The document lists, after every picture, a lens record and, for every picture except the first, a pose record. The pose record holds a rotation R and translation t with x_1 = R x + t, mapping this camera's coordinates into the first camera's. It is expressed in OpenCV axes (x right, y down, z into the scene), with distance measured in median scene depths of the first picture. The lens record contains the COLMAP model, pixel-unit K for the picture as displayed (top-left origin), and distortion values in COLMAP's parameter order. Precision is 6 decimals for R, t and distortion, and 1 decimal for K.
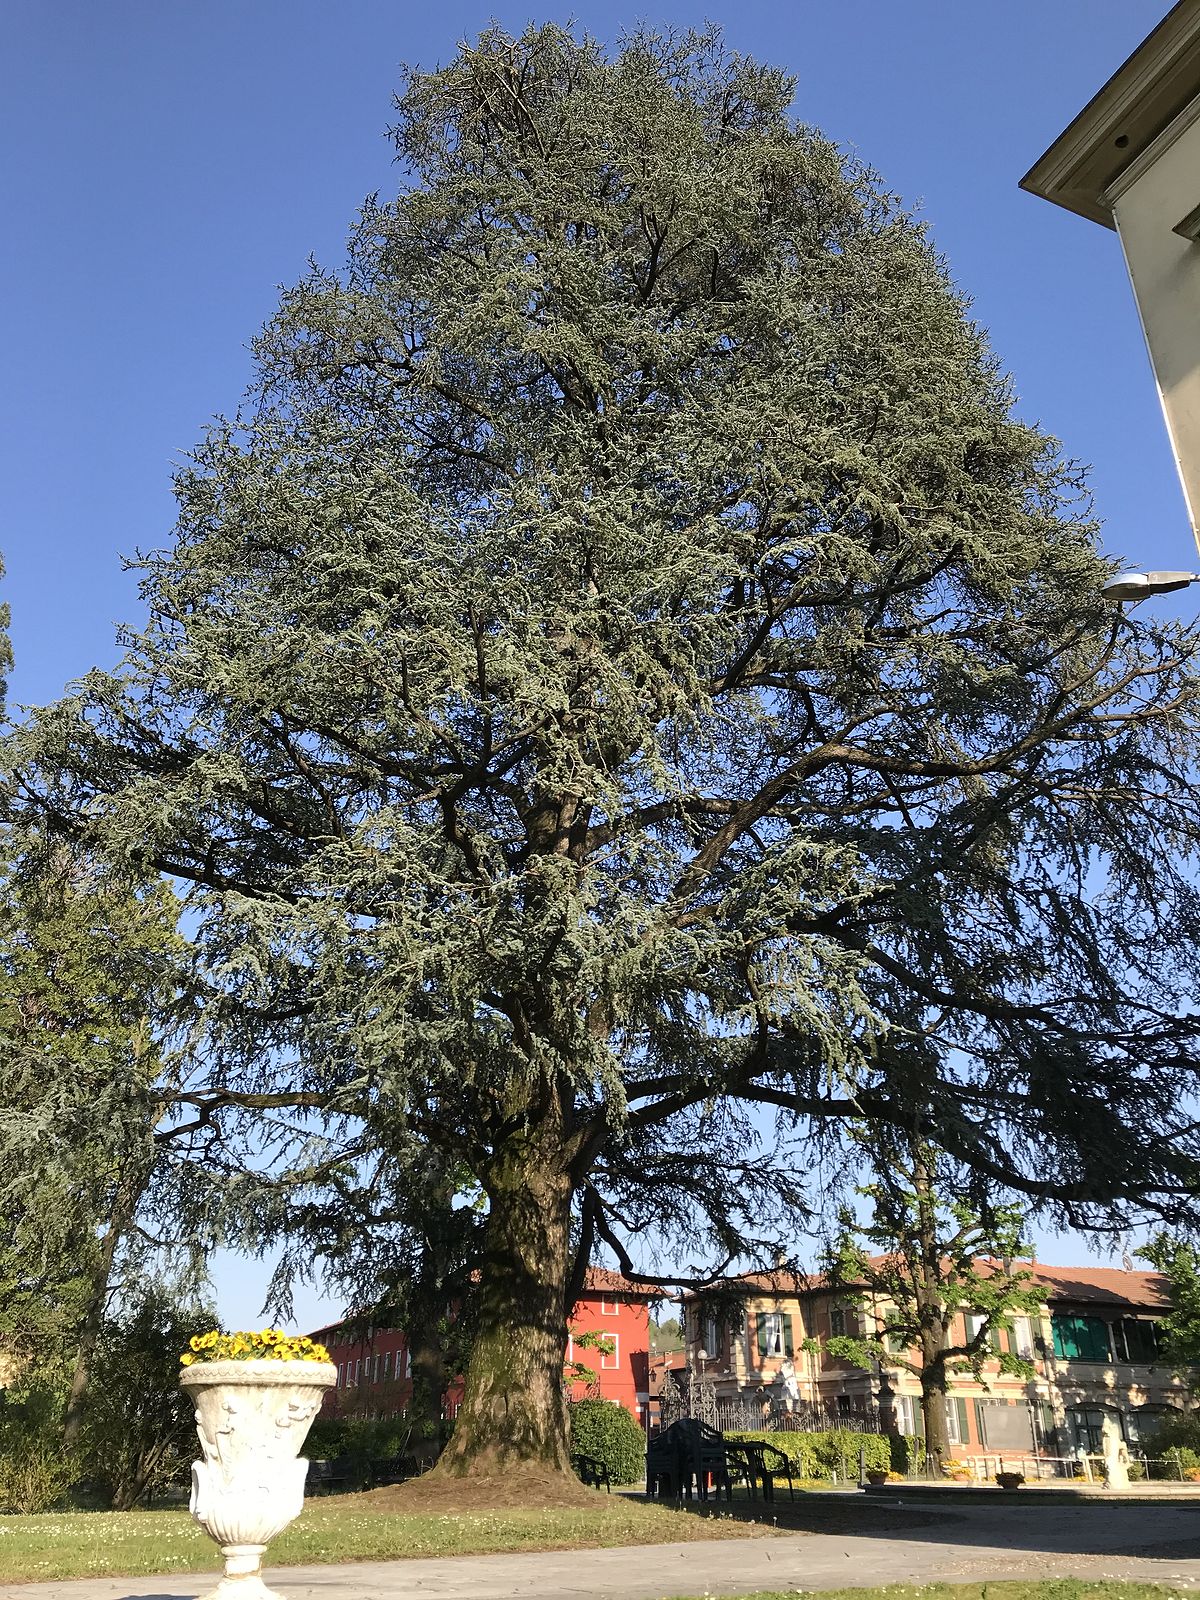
lens RADIAL K [[1349.7, 0, 600.0], [0, 1349.7, 800.0], [0, 0, 1]] dist [0.128053, -0.094459]
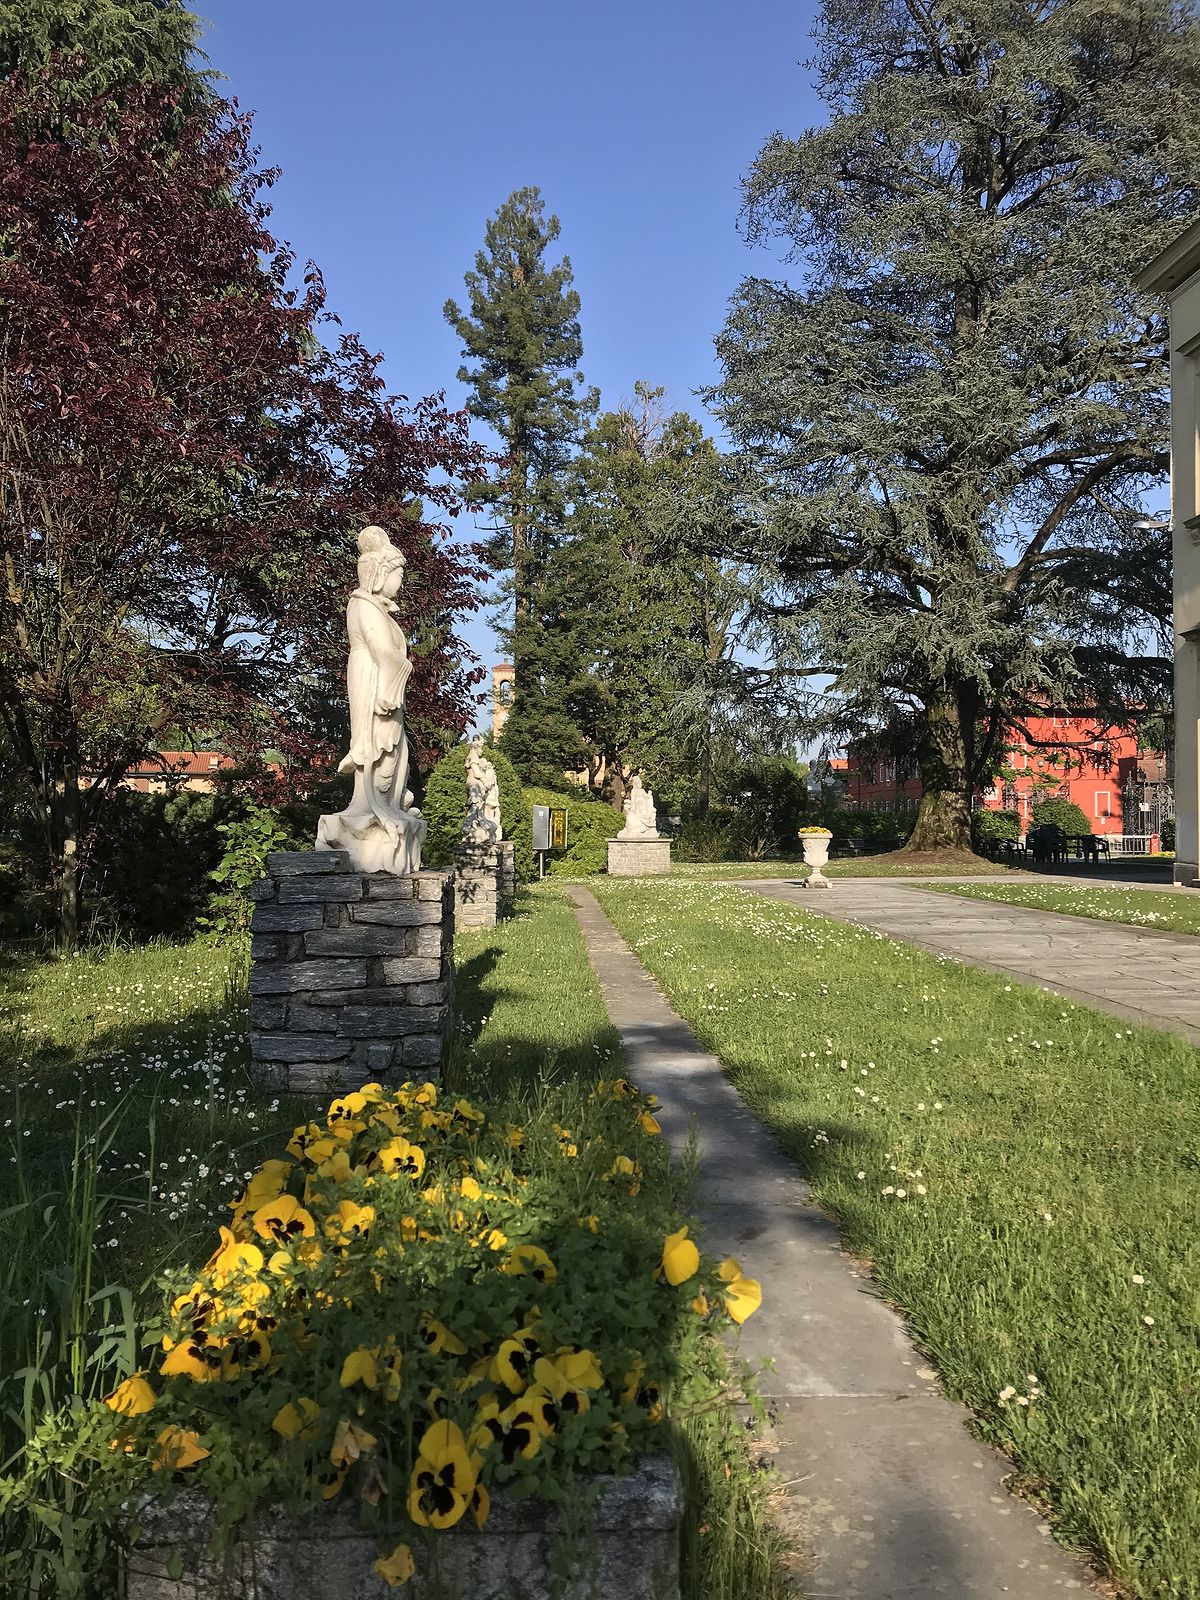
lens RADIAL K [[1349.7, 0, 600.0], [0, 1349.7, 800.0], [0, 0, 1]] dist [0.128053, -0.094459]
pose [[0.928141, -0.001922, -0.372225, 0.430448], [0.155624, 0.910400, 0.383345, -0.860874], [0.338136, -0.413725, 0.845278, -1.685246]]
